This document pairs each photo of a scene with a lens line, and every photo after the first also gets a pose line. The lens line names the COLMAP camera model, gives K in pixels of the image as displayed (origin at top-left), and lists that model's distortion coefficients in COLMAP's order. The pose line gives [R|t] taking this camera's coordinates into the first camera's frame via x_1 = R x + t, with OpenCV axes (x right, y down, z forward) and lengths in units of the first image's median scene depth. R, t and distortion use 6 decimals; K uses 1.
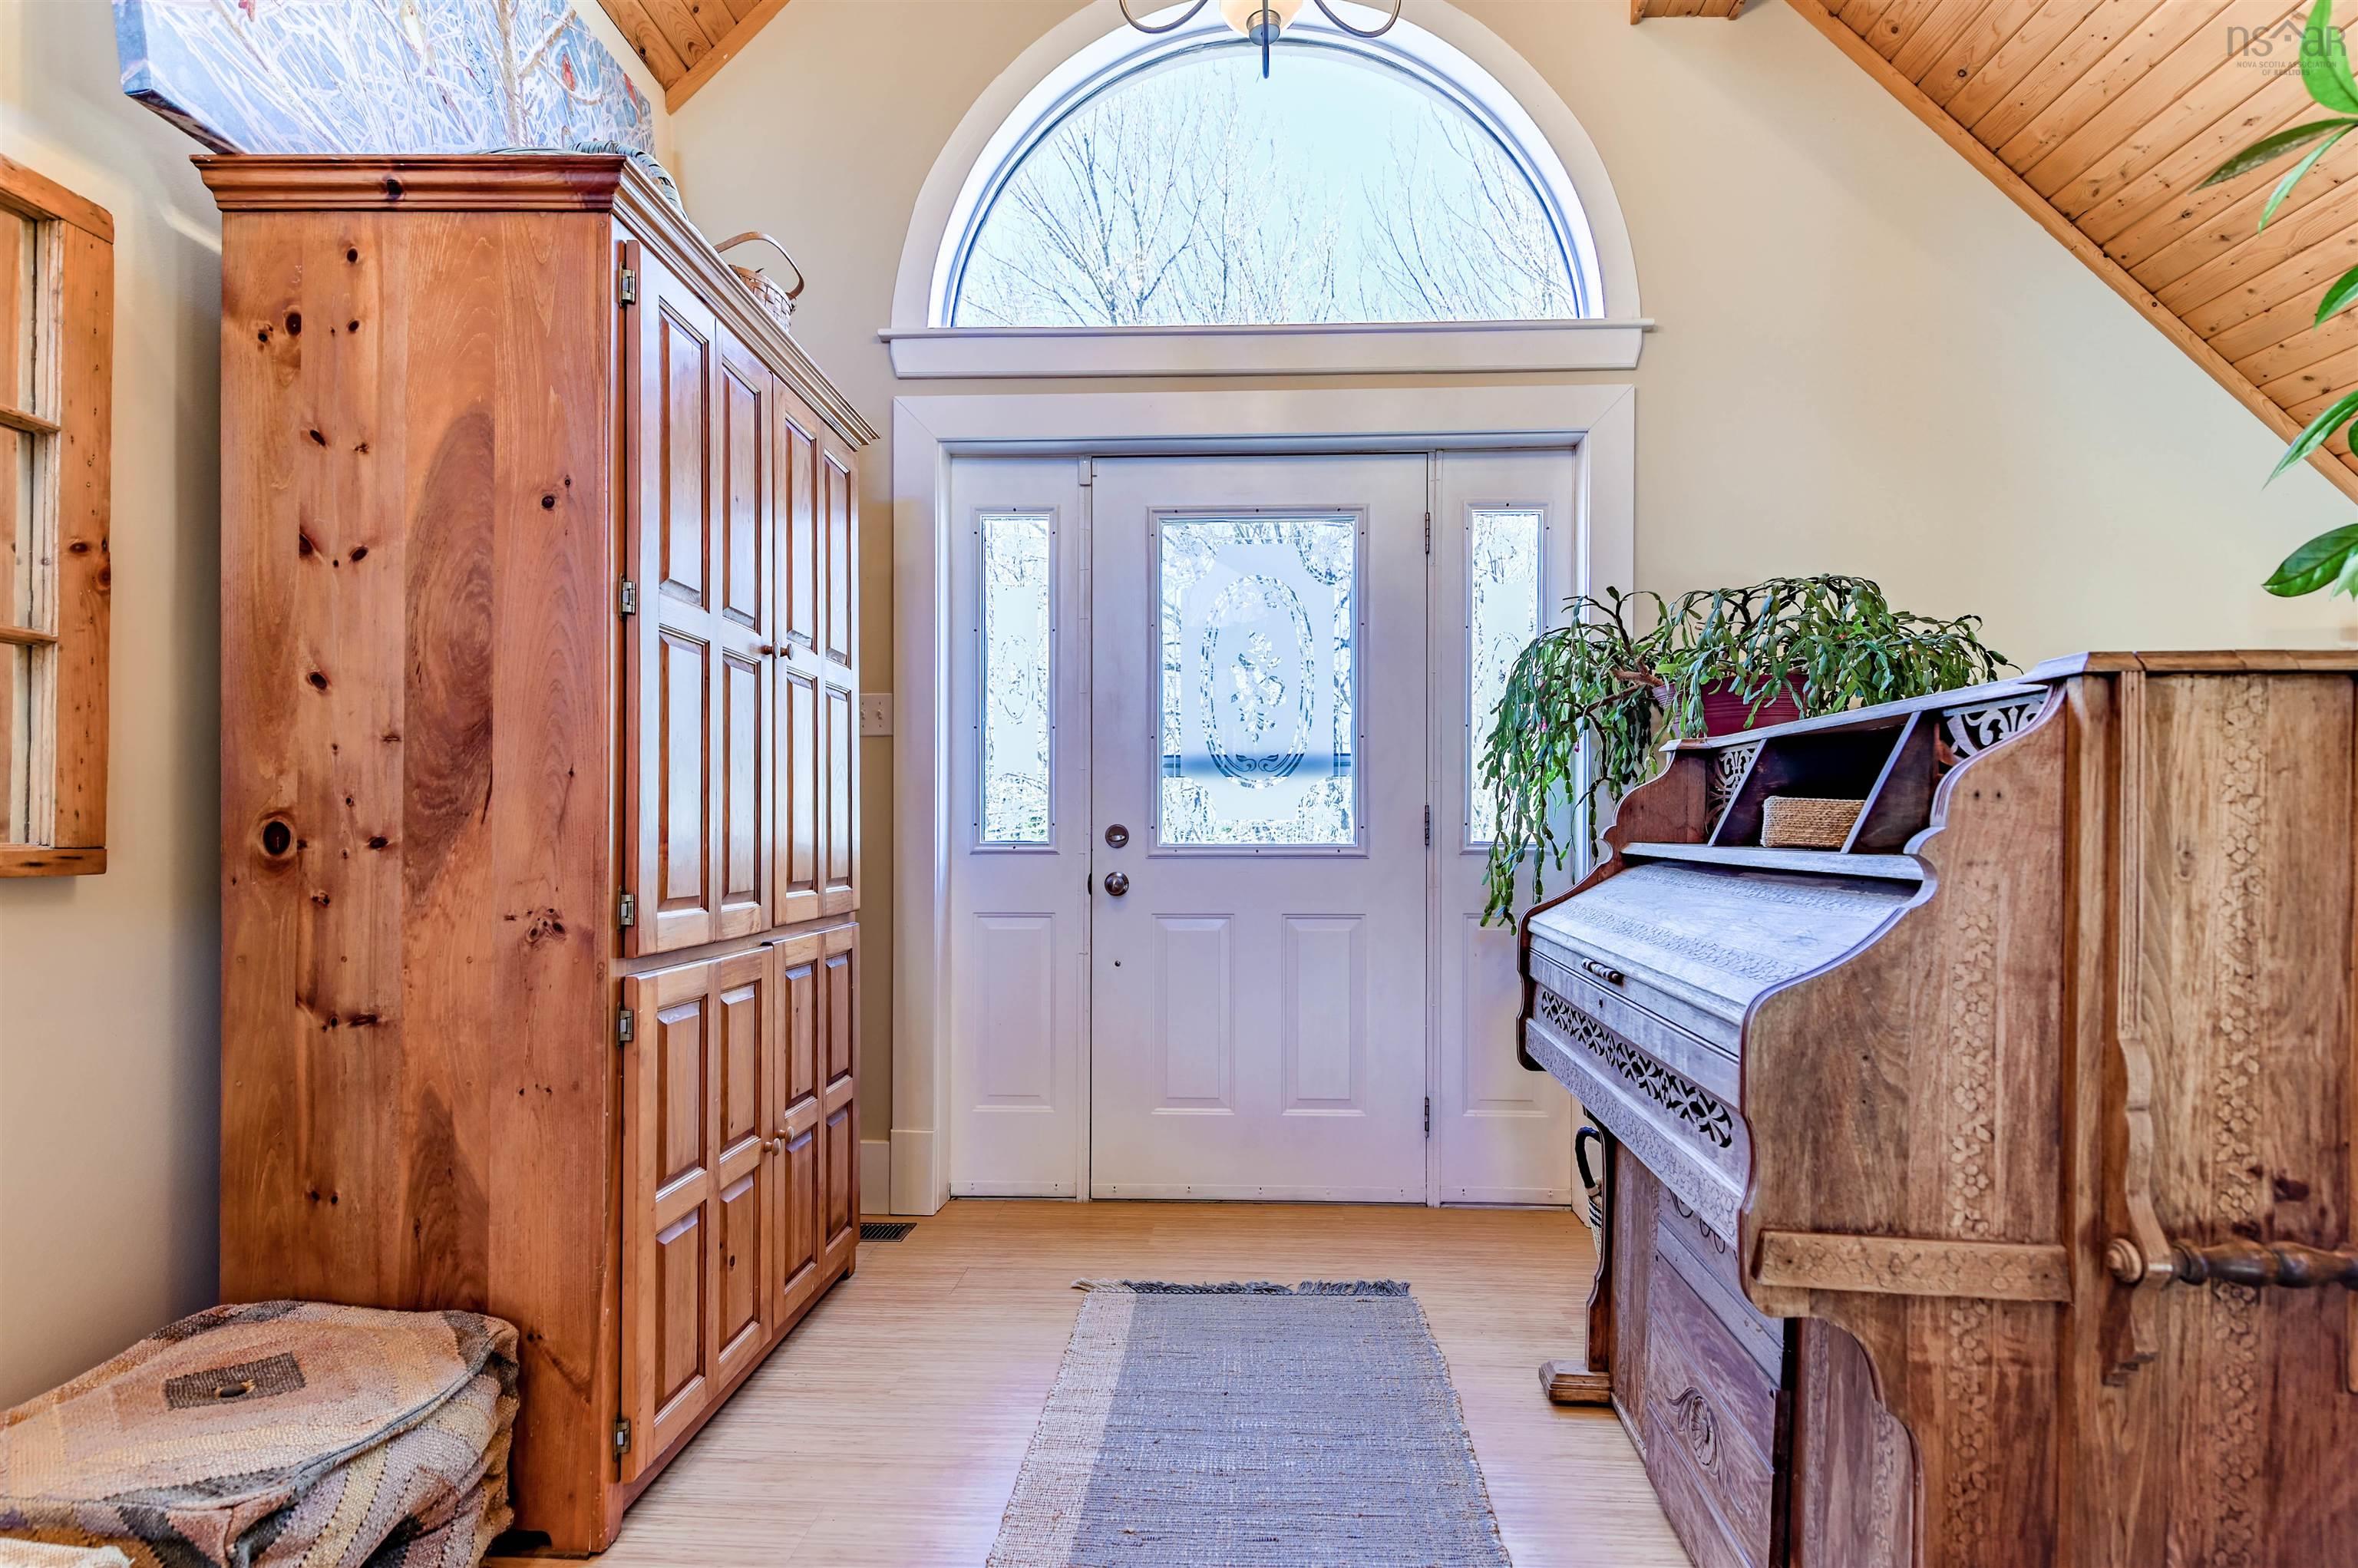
lens RADIAL K [[1121.4, 0, 1226.7], [0, 1121.4, 837.5], [0, 0, 1]] dist [0.012327, -0.002852]
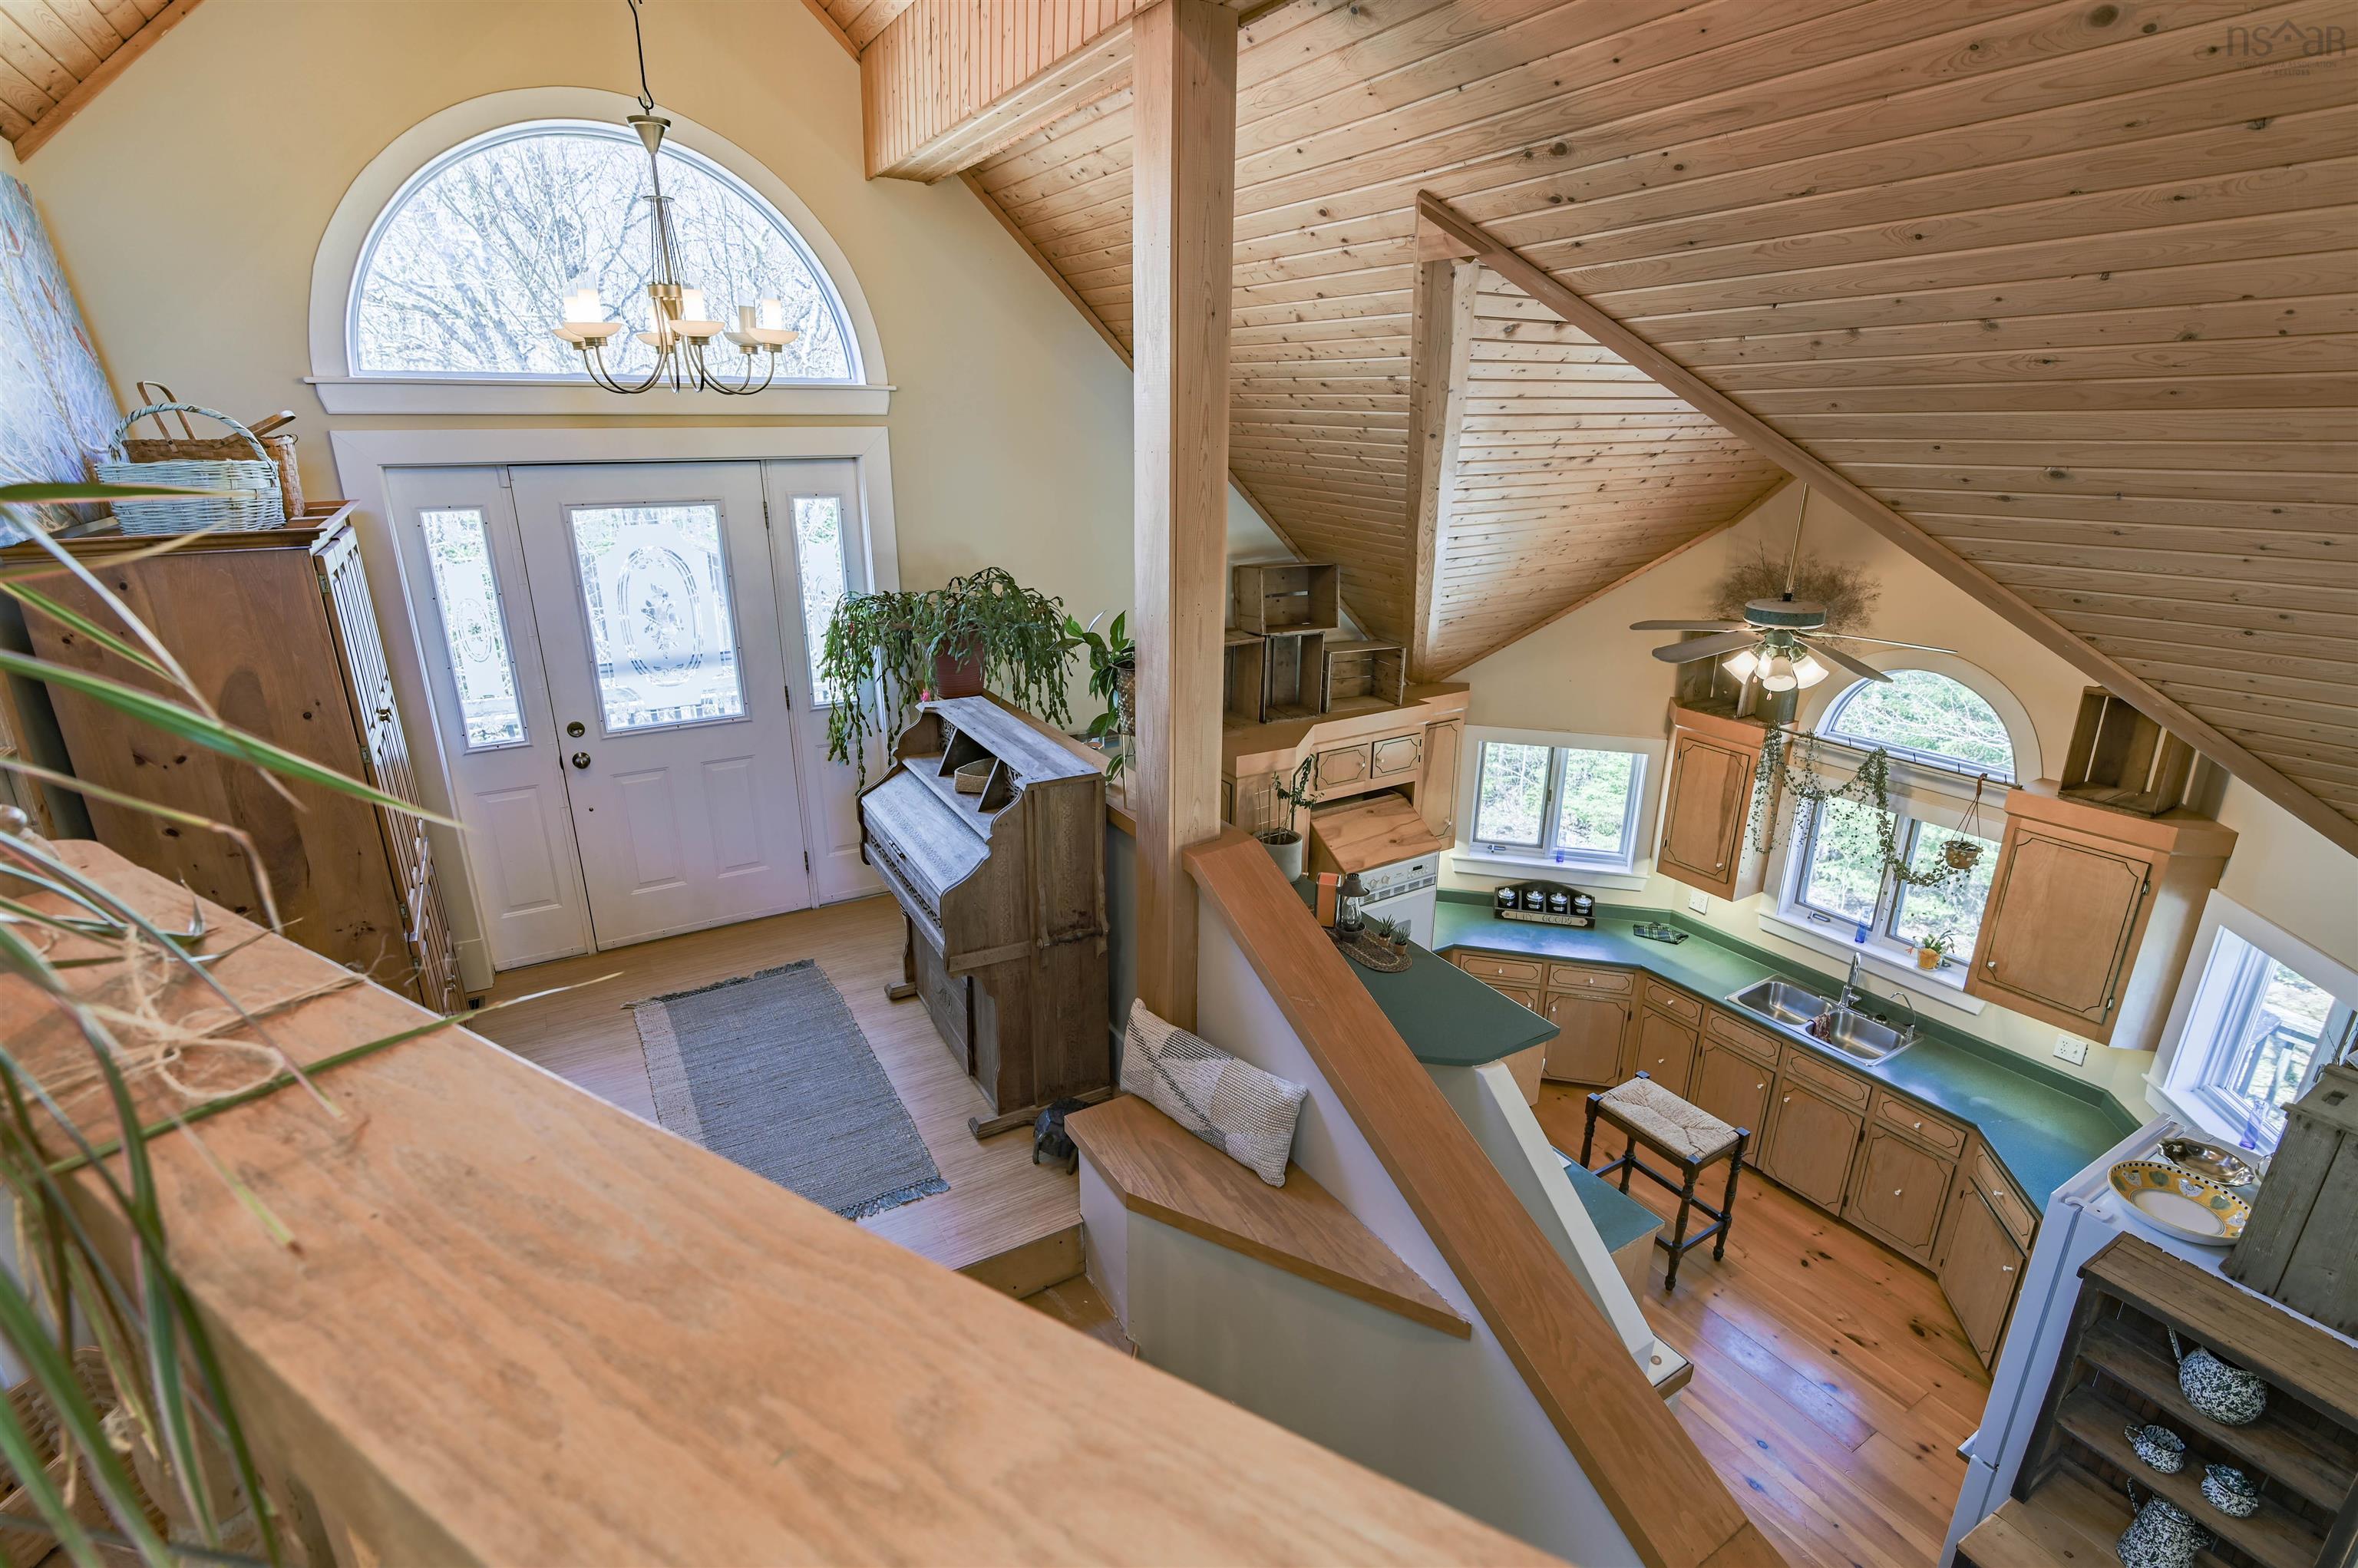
lens RADIAL K [[1084.4, 0, 1178.6], [0, 1084.4, 791.9], [0, 0, 1]] dist [-0.019230, 0.001918]
pose [[0.841213, -0.173293, 0.512181, -0.250947], [-0.000791, 0.946855, 0.321661, -0.560629], [-0.540703, -0.270991, 0.796370, -0.876038]]
